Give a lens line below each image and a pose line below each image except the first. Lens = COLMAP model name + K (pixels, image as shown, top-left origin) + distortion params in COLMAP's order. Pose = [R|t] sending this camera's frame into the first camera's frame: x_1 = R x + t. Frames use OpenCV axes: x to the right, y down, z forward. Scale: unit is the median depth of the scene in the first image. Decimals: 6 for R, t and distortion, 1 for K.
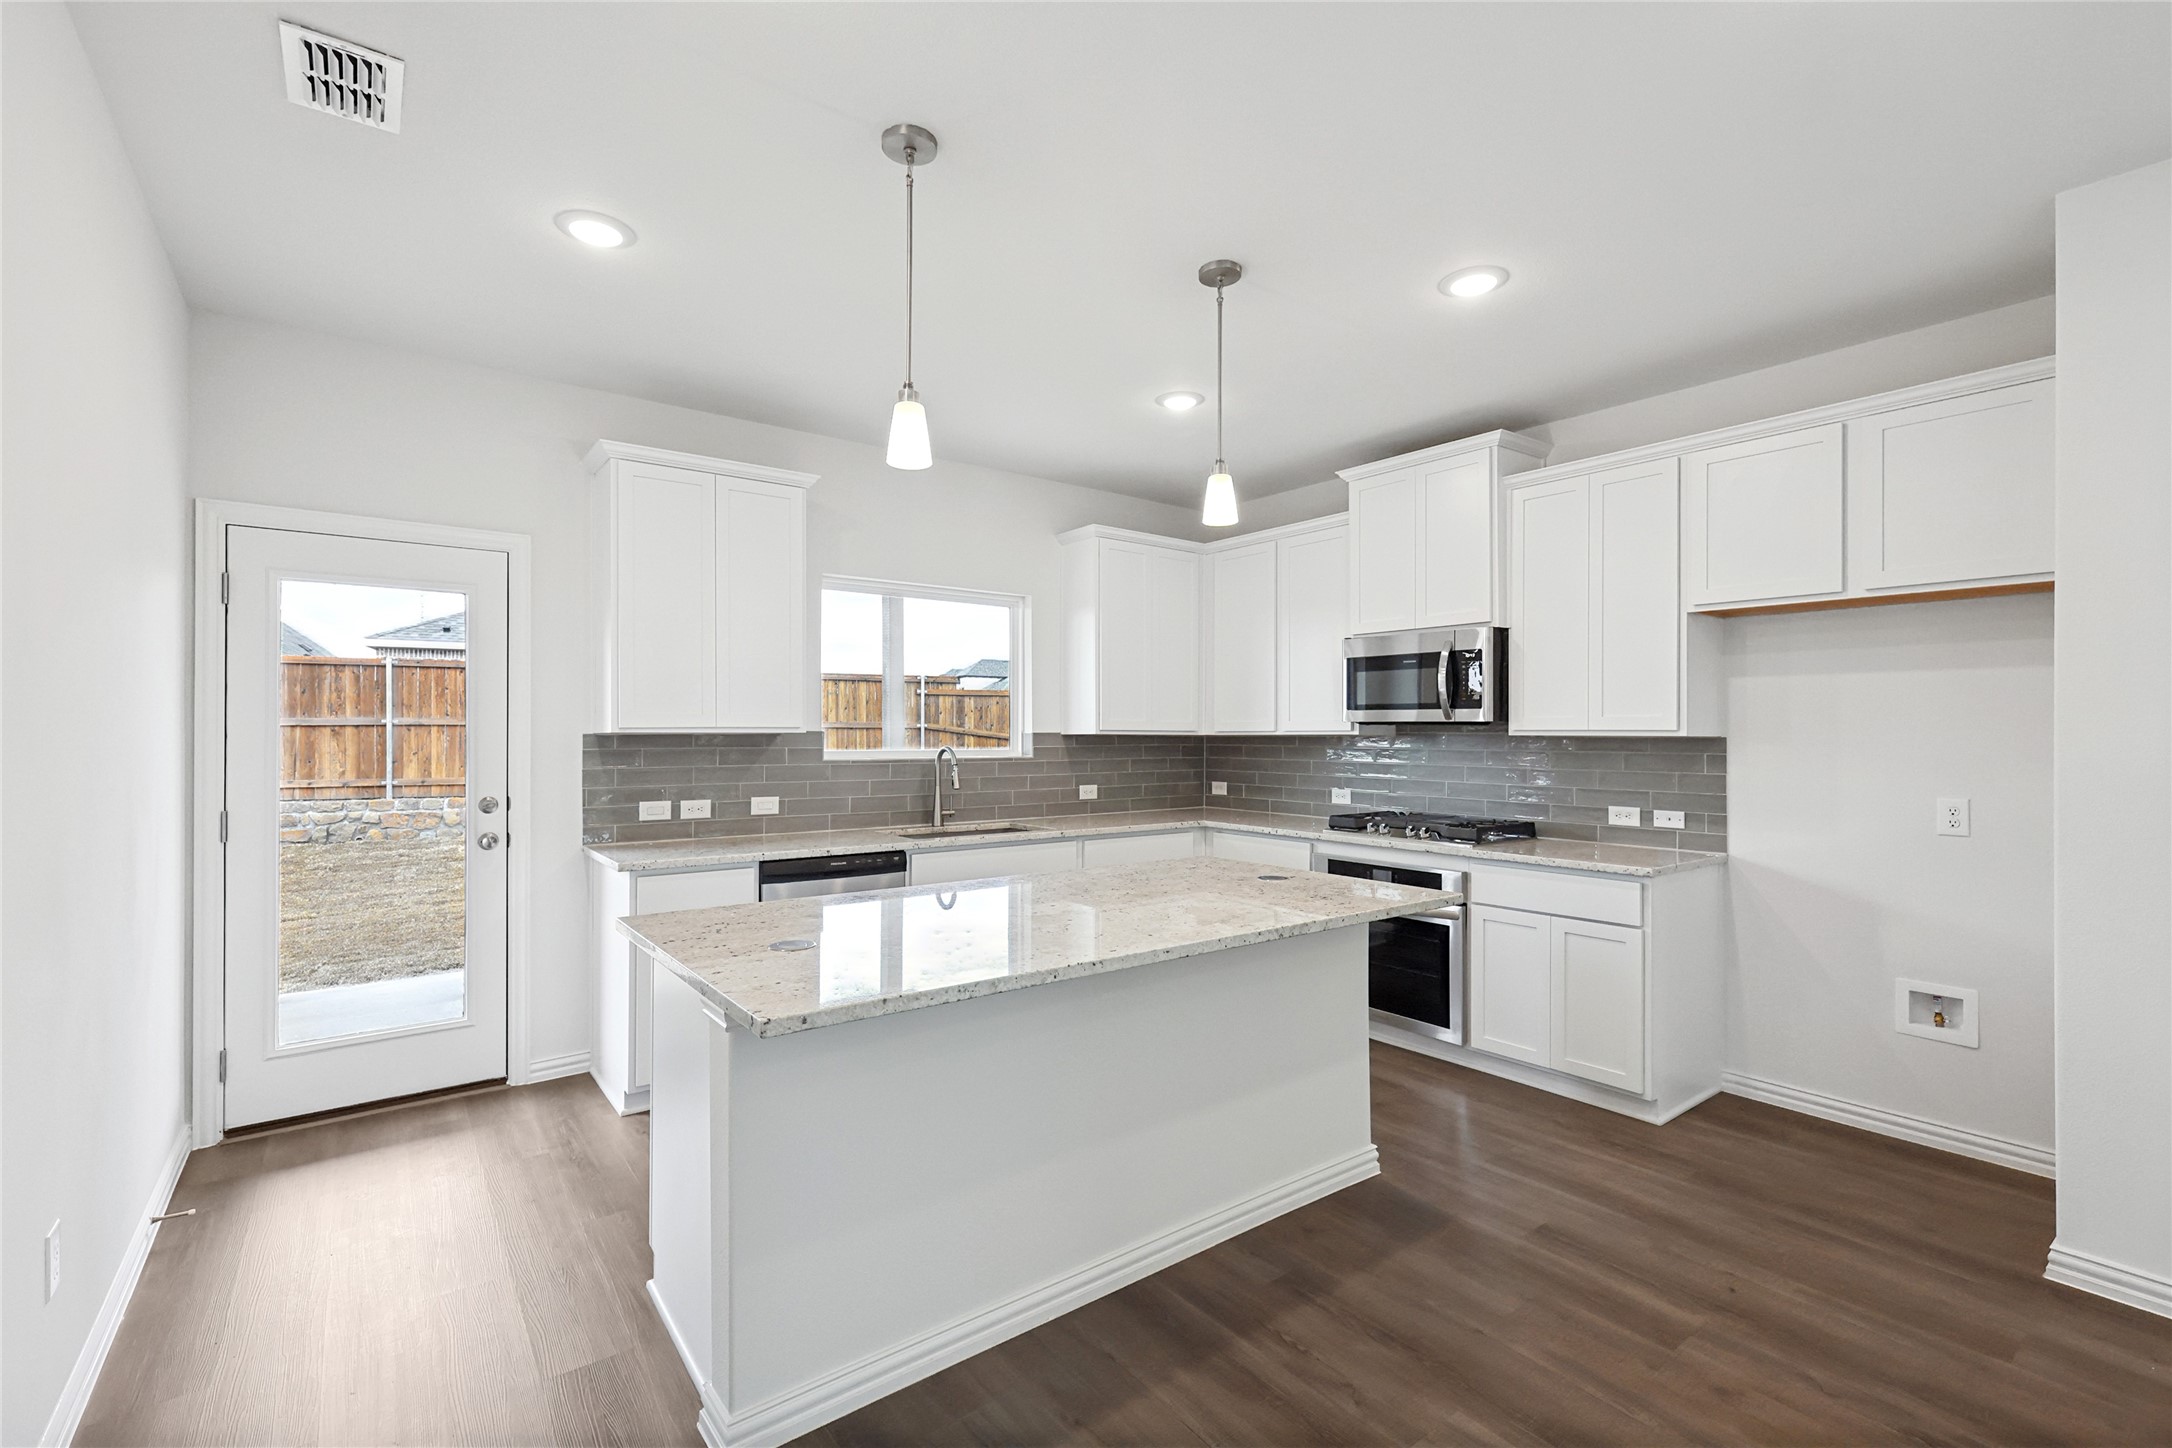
lens RADIAL K [[959.8, 0, 1088.2], [0, 959.8, 725.7], [0, 0, 1]] dist [0.001267, -0.000088]
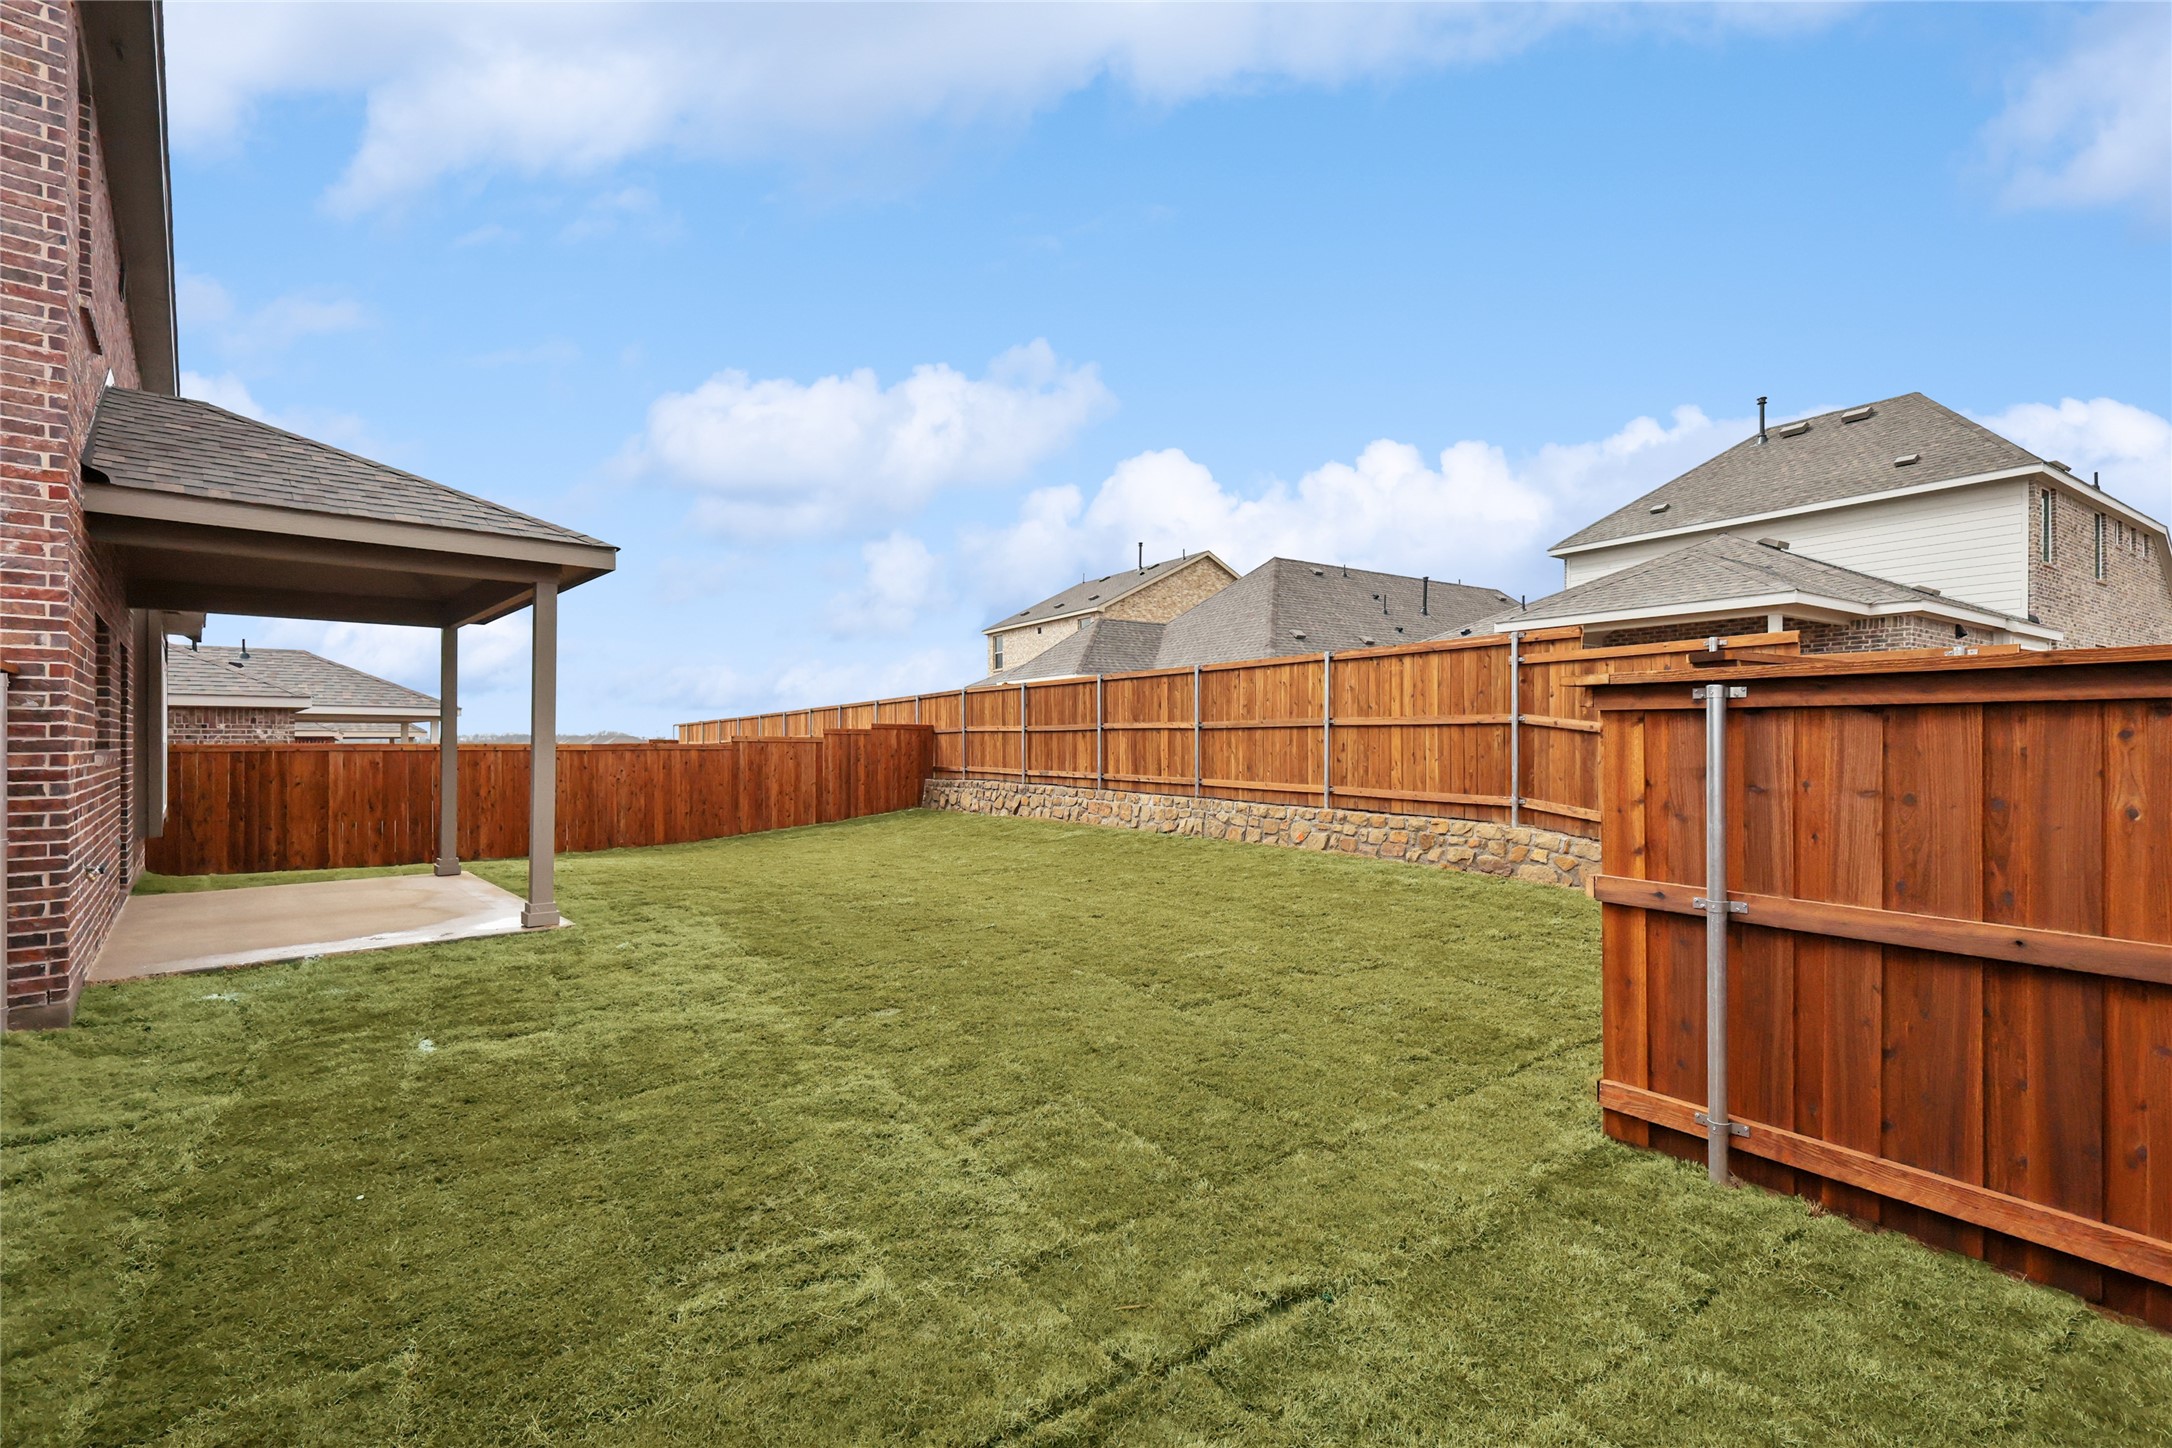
lens RADIAL K [[959.8, 0, 1091.6], [0, 959.8, 722.4], [0, 0, 1]] dist [0.001267, -0.000088]
pose [[0.100320, -0.020571, -0.994742, 1.327157], [0.008659, 0.999766, -0.019802, 0.039990], [0.994917, -0.006627, 0.100475, 2.368009]]
